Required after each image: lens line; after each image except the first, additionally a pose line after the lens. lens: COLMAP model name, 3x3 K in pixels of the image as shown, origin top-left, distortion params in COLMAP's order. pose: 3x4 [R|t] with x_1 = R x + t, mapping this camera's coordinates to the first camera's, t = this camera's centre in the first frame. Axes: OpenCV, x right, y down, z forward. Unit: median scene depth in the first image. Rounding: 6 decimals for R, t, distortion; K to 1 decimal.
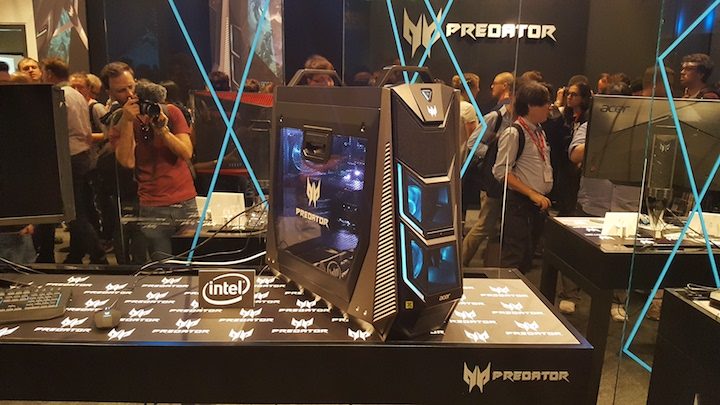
lens RADIAL K [[514.9, 0, 356.9], [0, 514.9, 202.0], [0, 0, 1]] dist [0.000417, -0.013189]
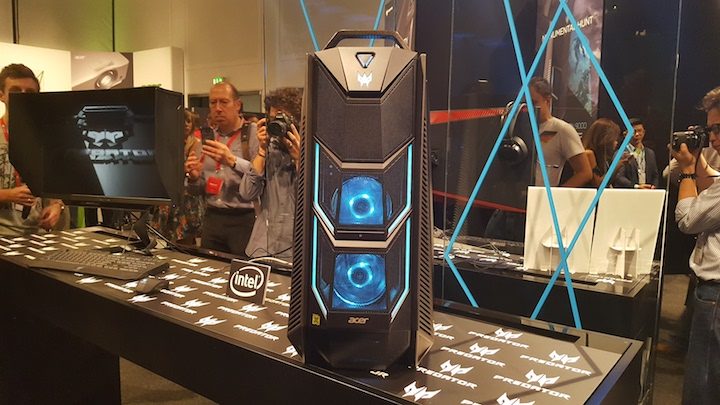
lens RADIAL K [[514.9, 0, 351.7], [0, 514.9, 196.3], [0, 0, 1]] dist [0.000417, -0.013189]
pose [[0.790955, 0.057782, -0.609140, 0.504518], [-0.121696, 0.990498, -0.064062, 0.044535], [0.599650, 0.124800, 0.790471, 0.310032]]
